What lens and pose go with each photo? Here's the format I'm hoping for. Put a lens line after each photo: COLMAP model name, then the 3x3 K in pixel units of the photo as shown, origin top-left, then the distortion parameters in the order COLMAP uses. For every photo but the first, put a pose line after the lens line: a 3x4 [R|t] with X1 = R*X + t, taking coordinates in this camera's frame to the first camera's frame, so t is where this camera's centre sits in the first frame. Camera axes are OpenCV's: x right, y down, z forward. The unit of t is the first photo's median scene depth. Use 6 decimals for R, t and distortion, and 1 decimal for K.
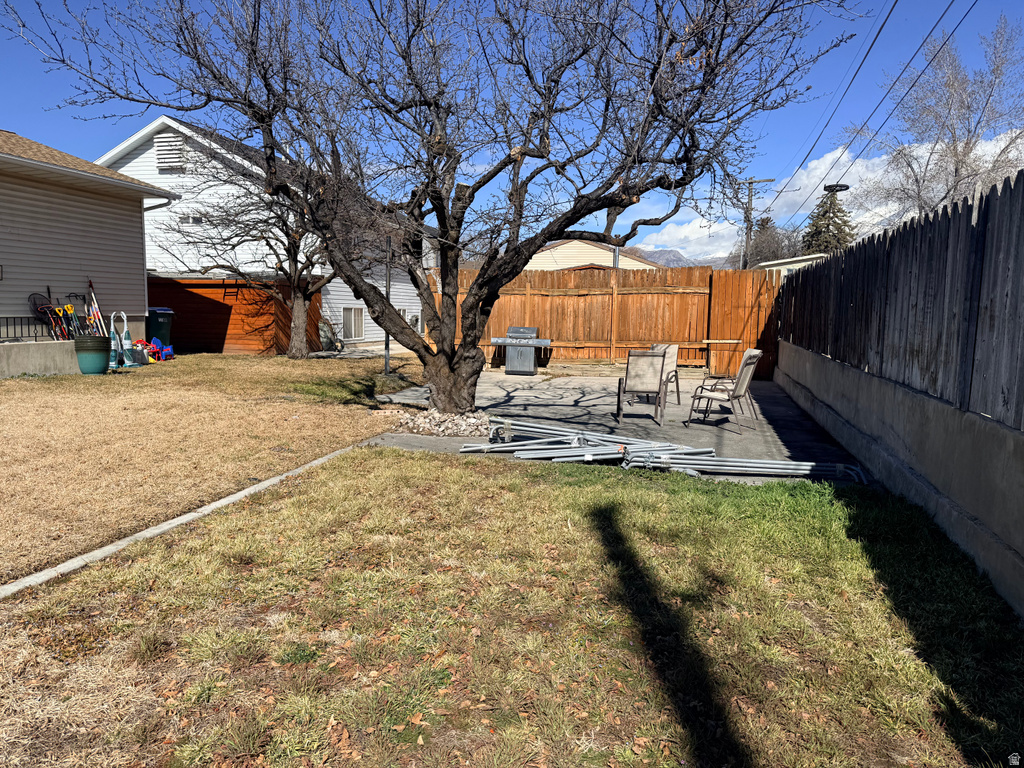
lens RADIAL K [[729.3, 0, 513.5], [0, 729.3, 386.2], [0, 0, 1]] dist [0.139698, -0.199600]
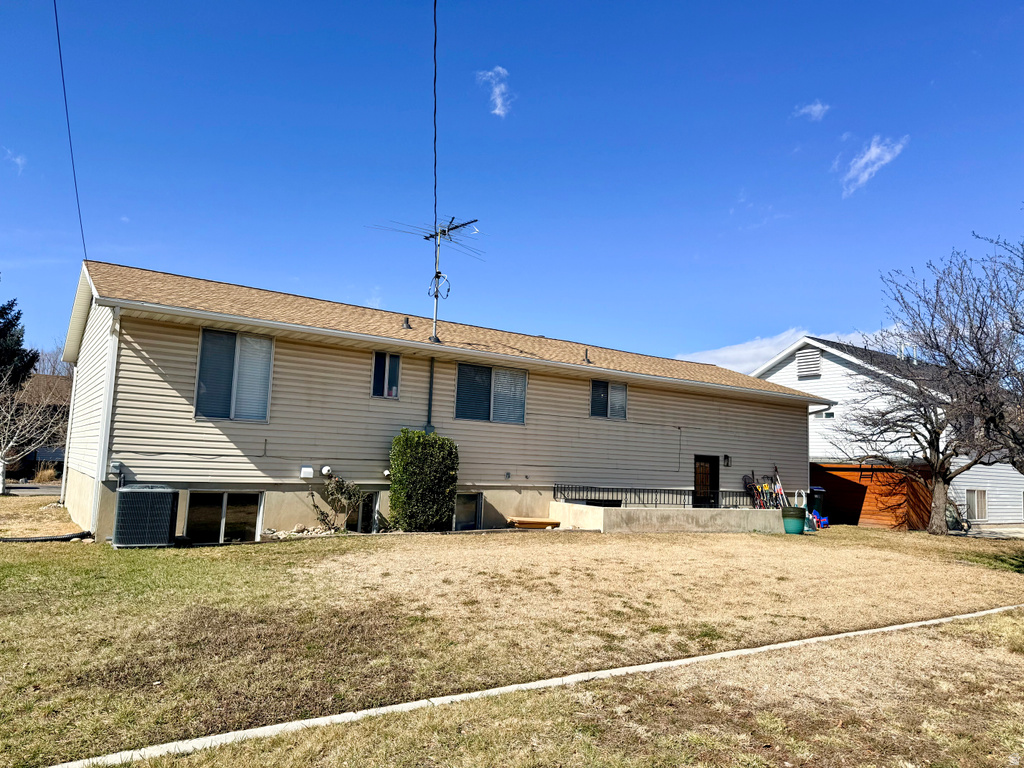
lens RADIAL K [[729.3, 0, 513.5], [0, 729.3, 386.2], [0, 0, 1]] dist [0.139698, -0.199600]
pose [[0.753960, -0.057609, -0.654390, -0.016451], [-0.094327, 0.976331, -0.194631, 0.025683], [0.650113, 0.208470, 0.730680, -0.330534]]
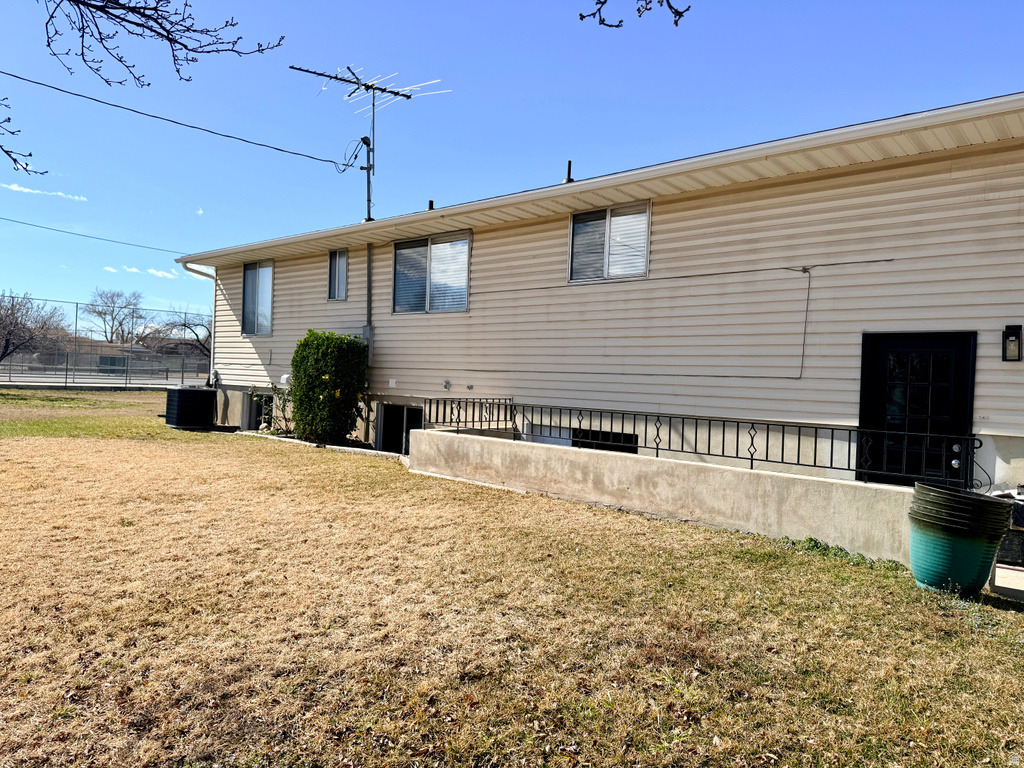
lens RADIAL K [[729.3, 0, 513.5], [0, 729.3, 386.2], [0, 0, 1]] dist [0.139698, -0.199600]
pose [[-0.485093, -0.035284, -0.873751, -0.095840], [-0.142361, 0.989042, 0.039097, -0.088175], [0.862797, 0.143354, -0.484800, 0.858154]]
